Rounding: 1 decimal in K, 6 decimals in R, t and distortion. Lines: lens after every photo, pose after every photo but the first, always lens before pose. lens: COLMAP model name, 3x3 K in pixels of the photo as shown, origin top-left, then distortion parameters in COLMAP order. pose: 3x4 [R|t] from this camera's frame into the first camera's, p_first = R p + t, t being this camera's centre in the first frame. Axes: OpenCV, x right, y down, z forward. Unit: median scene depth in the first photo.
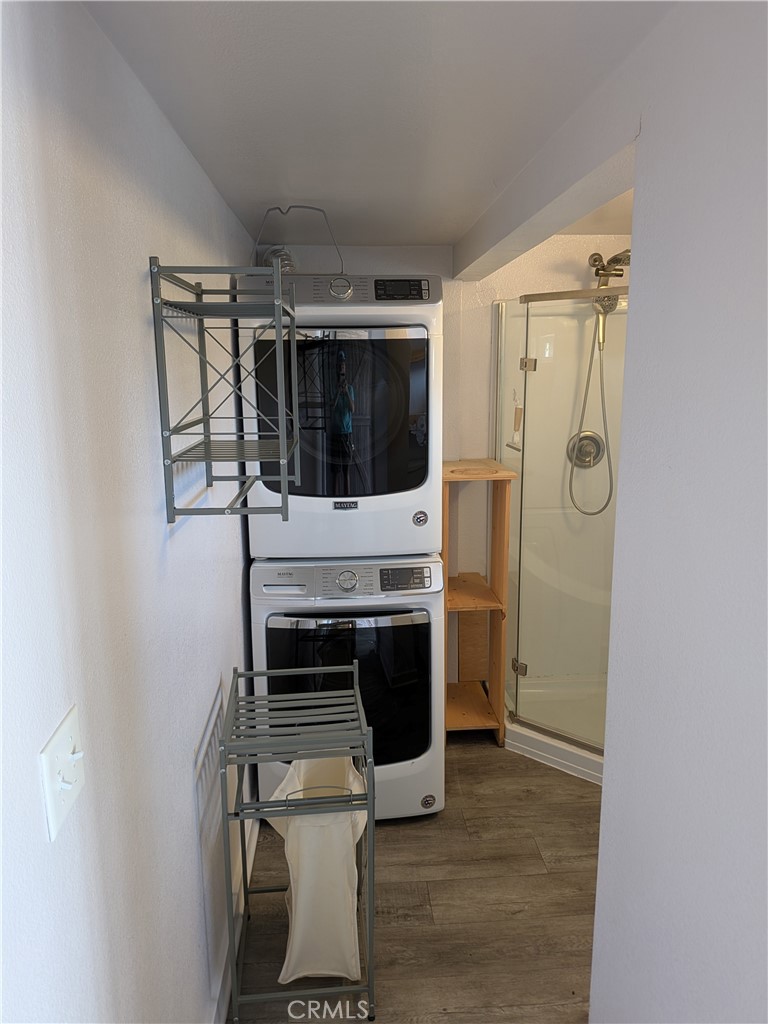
lens RADIAL K [[698.3, 0, 384.0], [0, 698.3, 512.0], [0, 0, 1]] dist [0.088662, -0.001183]
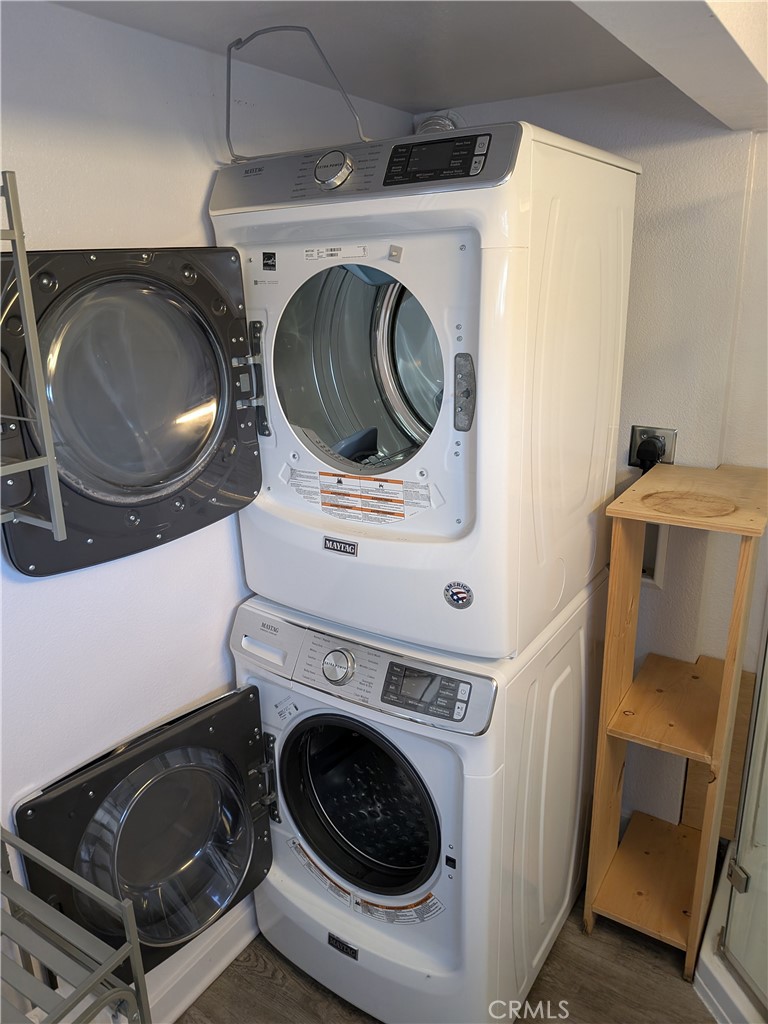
lens RADIAL K [[746.9, 0, 384.0], [0, 746.9, 512.0], [0, 0, 1]] dist [0.004064, -0.007224]
pose [[0.797042, 0.169765, -0.579573, 0.331428], [-0.106061, 0.984110, 0.142403, -0.131350], [0.594538, -0.052031, 0.802382, 0.504318]]
